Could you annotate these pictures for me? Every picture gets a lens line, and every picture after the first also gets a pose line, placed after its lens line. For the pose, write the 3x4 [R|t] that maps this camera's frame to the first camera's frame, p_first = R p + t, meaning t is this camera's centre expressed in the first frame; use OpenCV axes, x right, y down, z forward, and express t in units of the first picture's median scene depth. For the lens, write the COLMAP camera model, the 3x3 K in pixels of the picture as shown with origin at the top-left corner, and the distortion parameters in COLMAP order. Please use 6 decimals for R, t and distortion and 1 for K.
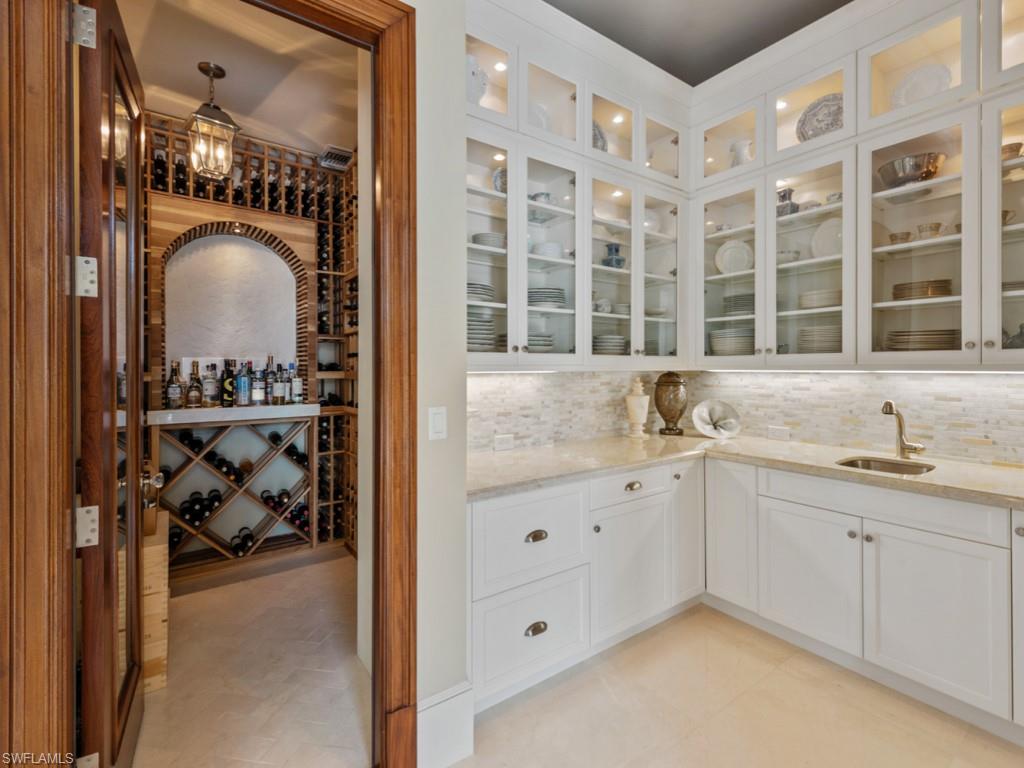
lens RADIAL K [[465.7, 0, 512.4], [0, 465.7, 367.4], [0, 0, 1]] dist [-0.002525, -0.000416]
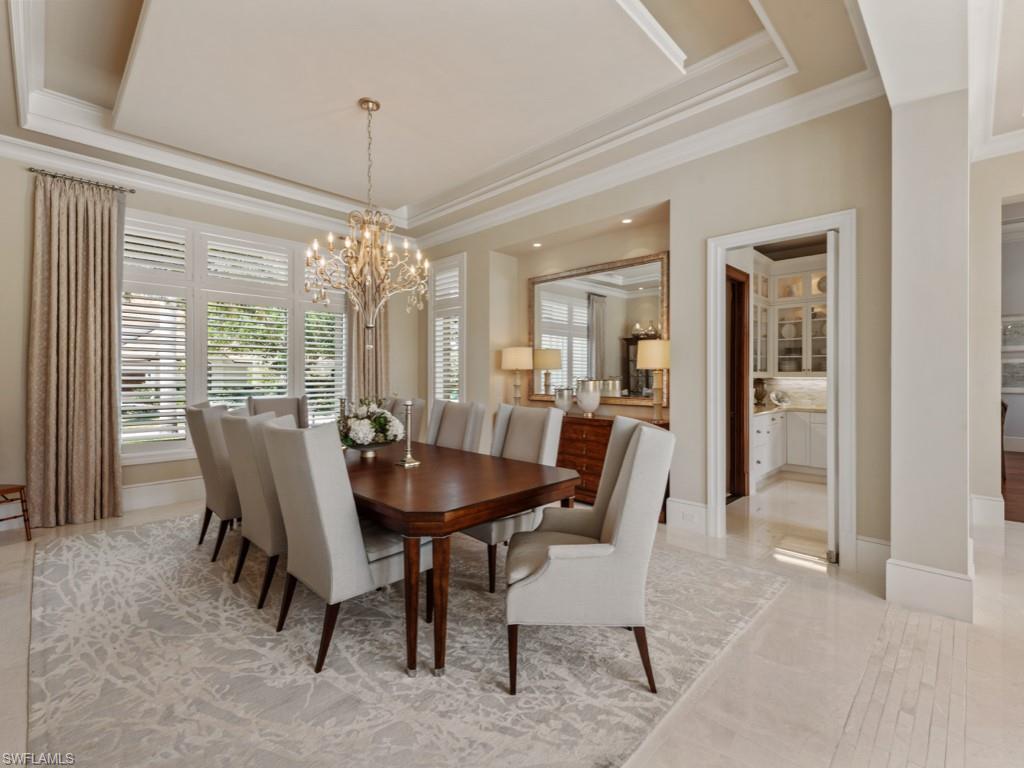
lens RADIAL K [[465.7, 0, 512.4], [0, 465.7, 367.4], [0, 0, 1]] dist [-0.002525, -0.000416]
pose [[0.984803, 0.009554, 0.173410, -1.365990], [-0.006460, 0.999810, -0.018401, 0.006844], [-0.173553, 0.017002, 0.984678, -1.139497]]
